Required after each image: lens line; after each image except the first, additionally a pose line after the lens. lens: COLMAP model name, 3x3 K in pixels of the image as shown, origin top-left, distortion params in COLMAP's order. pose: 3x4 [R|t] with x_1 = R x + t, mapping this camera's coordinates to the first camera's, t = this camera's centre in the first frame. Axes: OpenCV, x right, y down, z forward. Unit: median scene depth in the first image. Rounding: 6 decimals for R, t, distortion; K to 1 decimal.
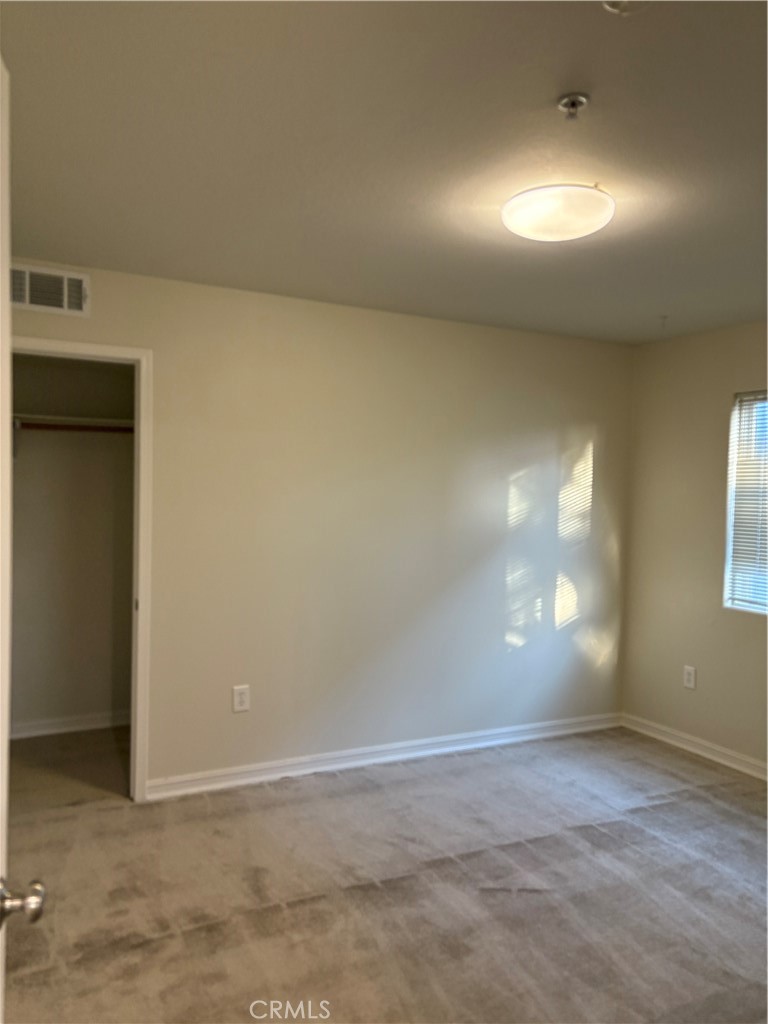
lens RADIAL K [[774.7, 0, 384.0], [0, 774.7, 512.0], [0, 0, 1]] dist [0.010178, -0.010906]
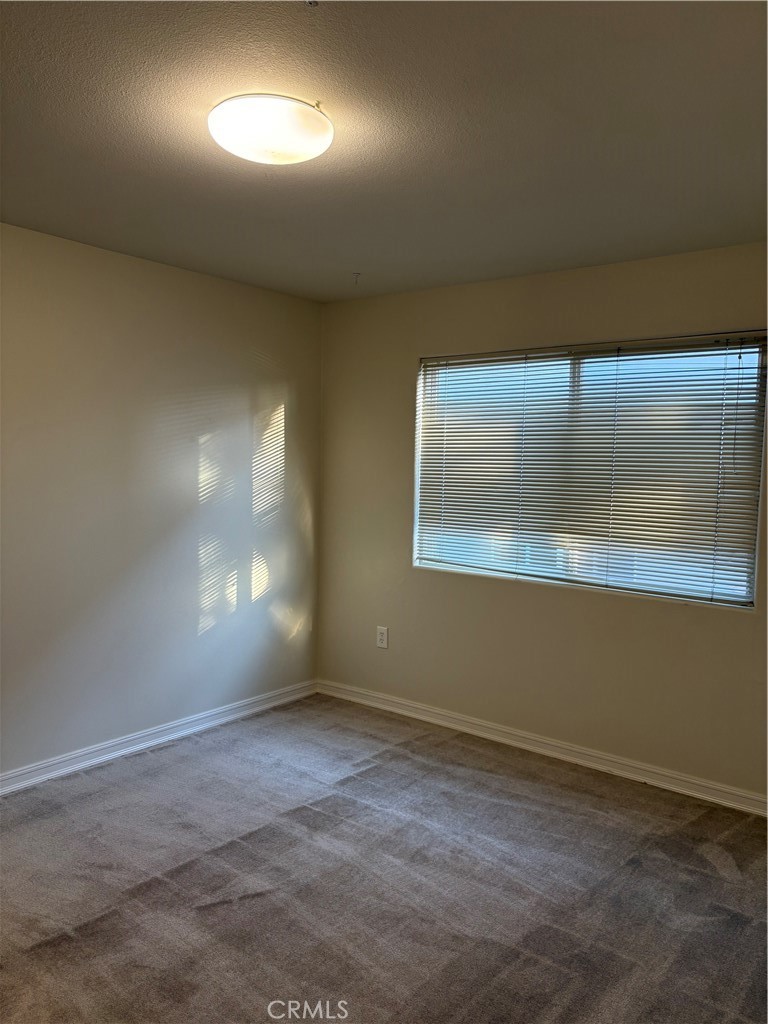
lens RADIAL K [[774.7, 0, 384.0], [0, 774.7, 512.0], [0, 0, 1]] dist [0.010178, -0.010906]
pose [[0.907332, -0.034402, 0.419005, -0.031228], [0.015433, 0.998700, 0.048577, -0.001445], [-0.420132, -0.037609, 0.906683, 0.111785]]
